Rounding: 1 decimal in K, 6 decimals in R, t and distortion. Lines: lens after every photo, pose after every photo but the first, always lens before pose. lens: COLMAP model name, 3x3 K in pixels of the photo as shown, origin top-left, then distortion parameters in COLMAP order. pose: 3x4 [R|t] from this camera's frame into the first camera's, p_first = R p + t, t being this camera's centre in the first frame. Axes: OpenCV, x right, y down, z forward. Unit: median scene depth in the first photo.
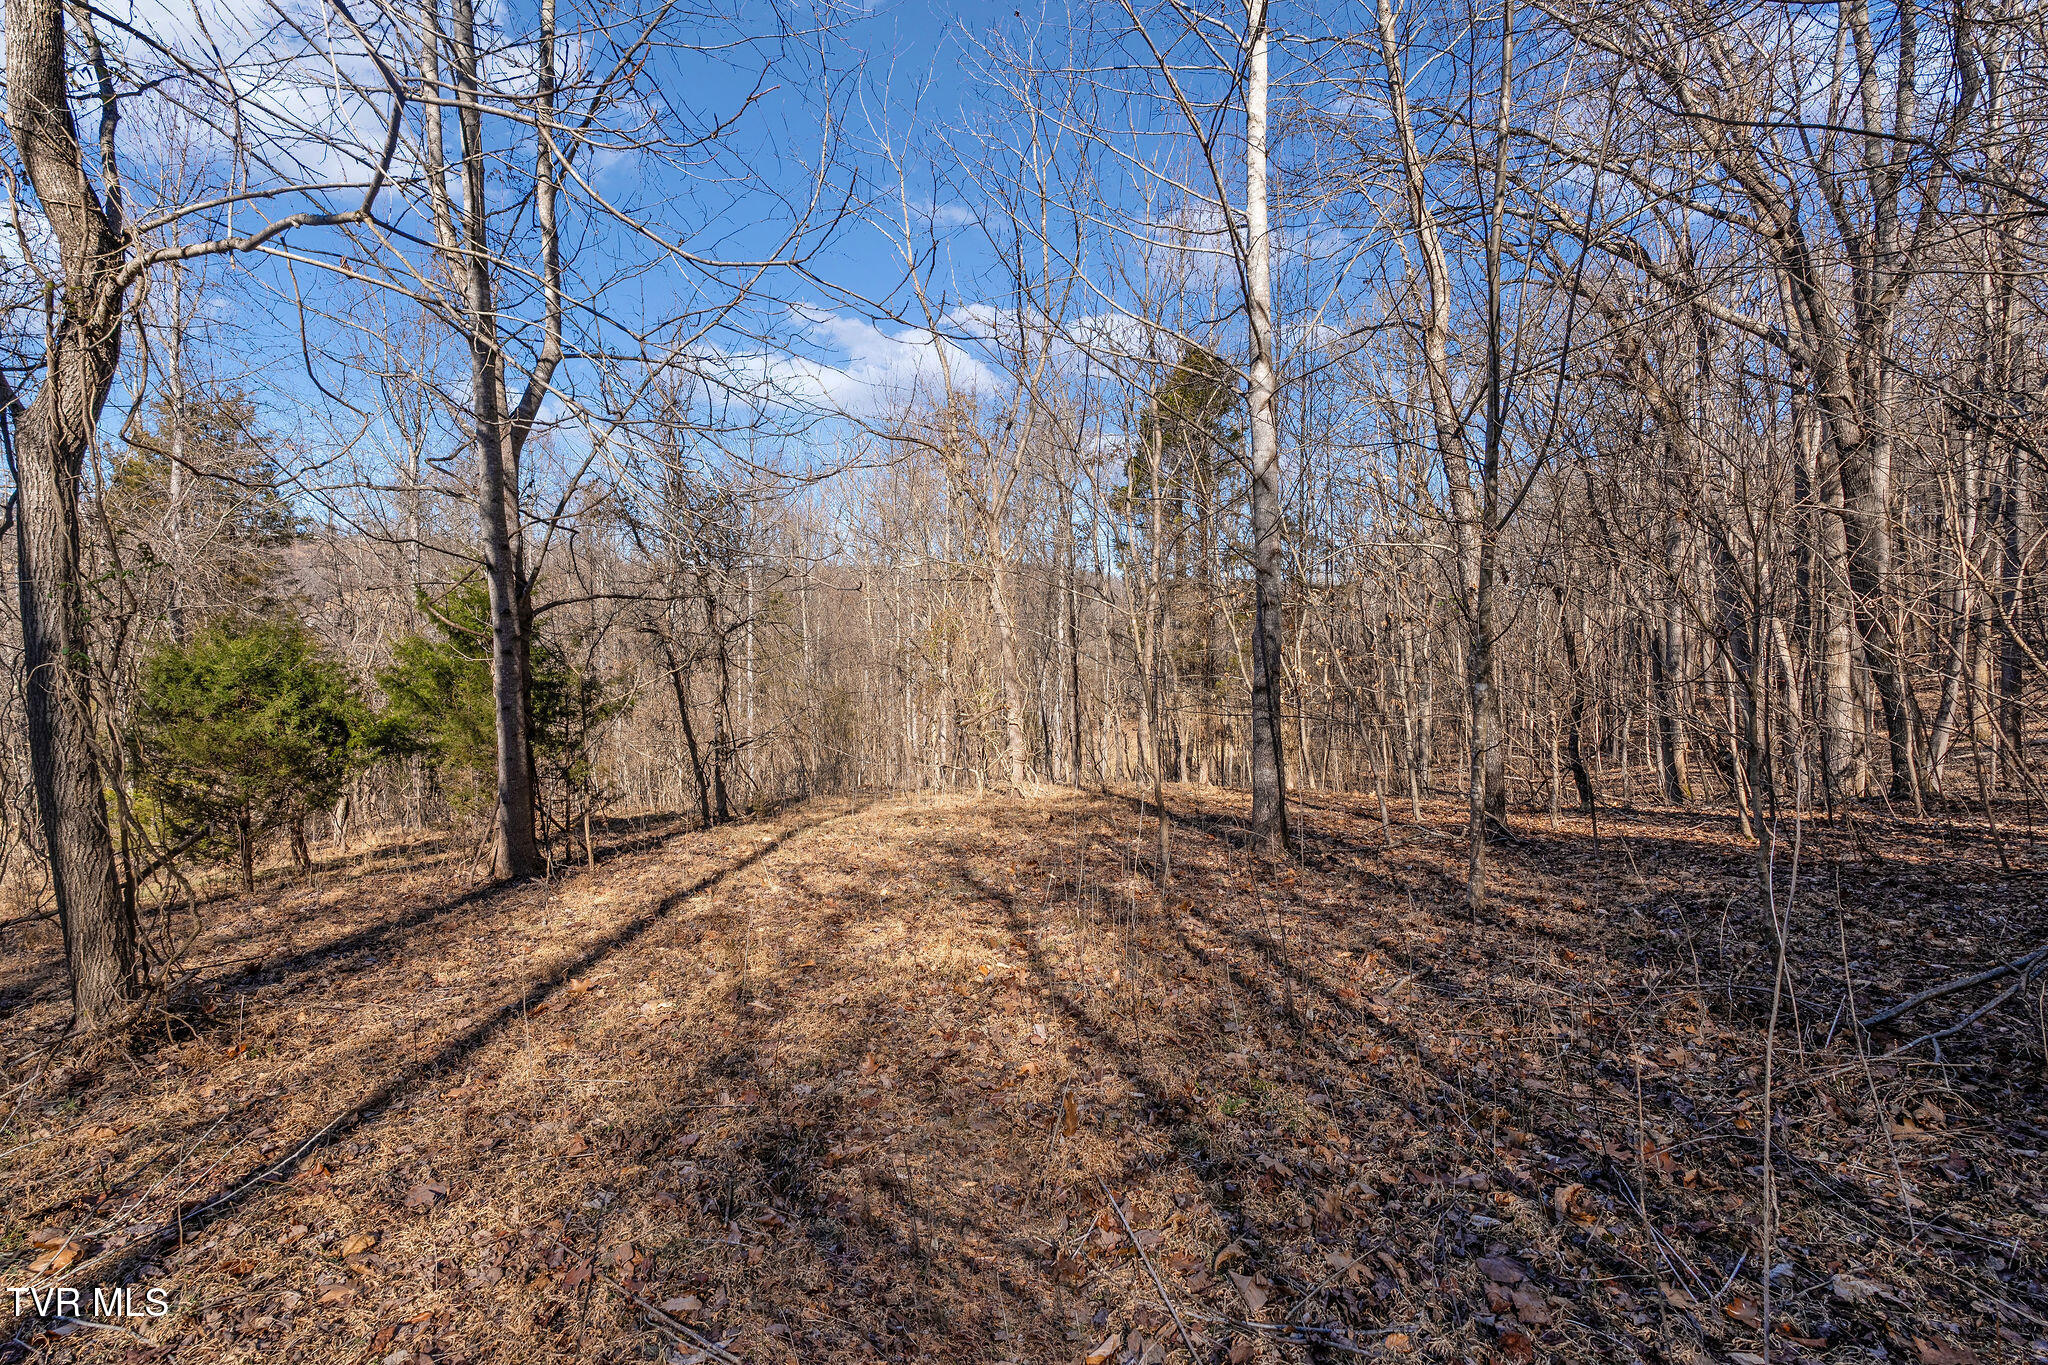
lens RADIAL K [[911.3, 0, 1023.2], [0, 911.3, 683.4], [0, 0, 1]] dist [-0.001266, -0.000445]
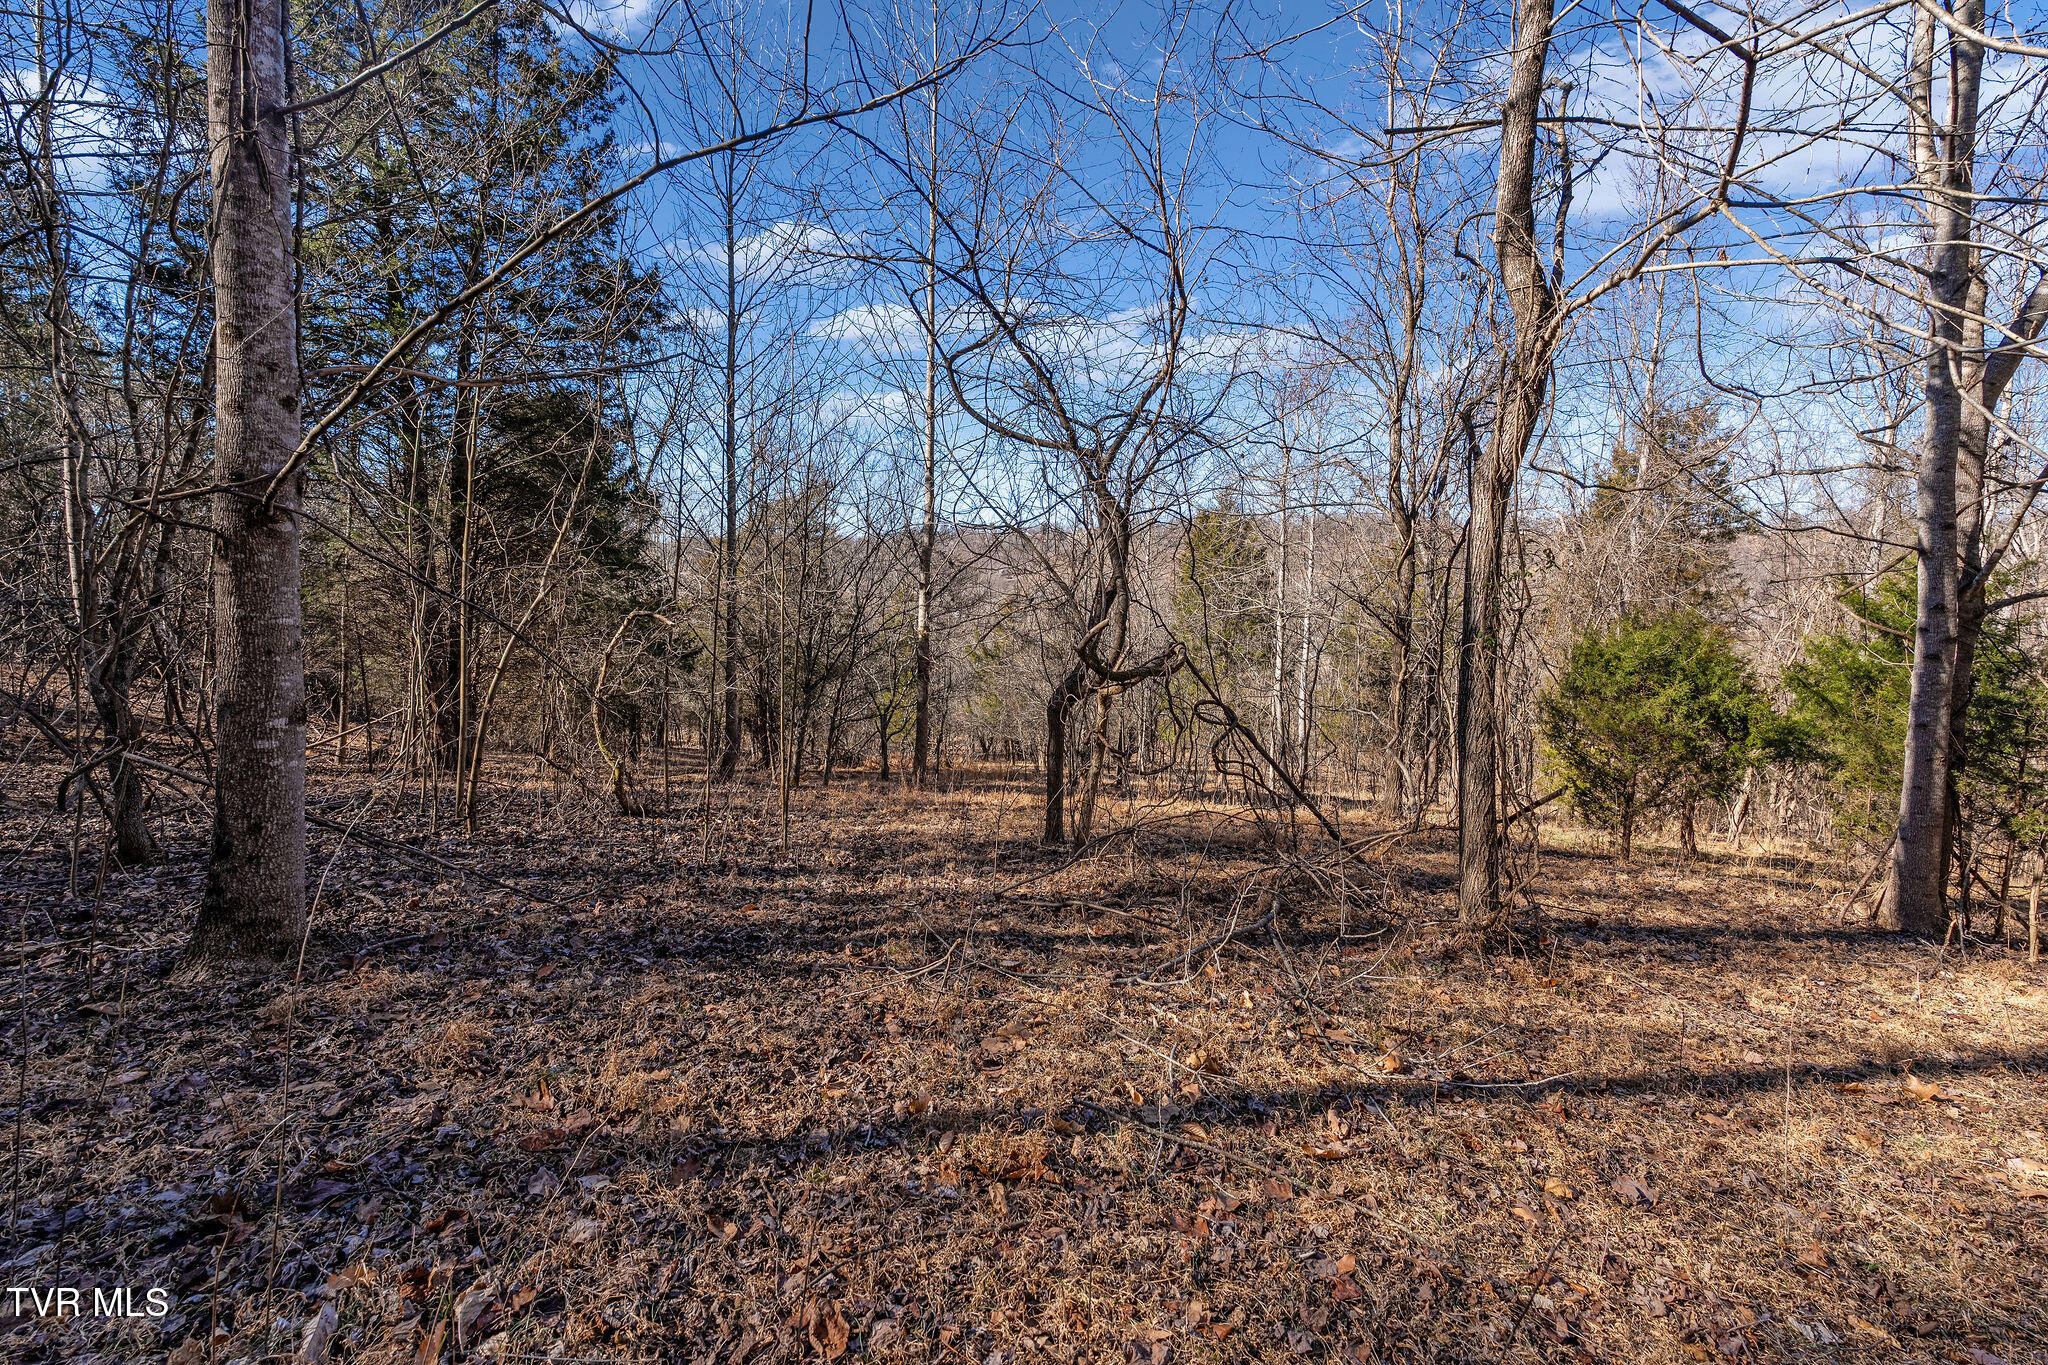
lens RADIAL K [[911.3, 0, 1023.3], [0, 911.3, 681.8], [0, 0, 1]] dist [-0.001266, -0.000445]
pose [[0.191339, 0.085469, -0.977796, 0.088515], [-0.079519, 0.994277, 0.071349, -0.006962], [0.978298, 0.064102, 0.197040, 0.068112]]
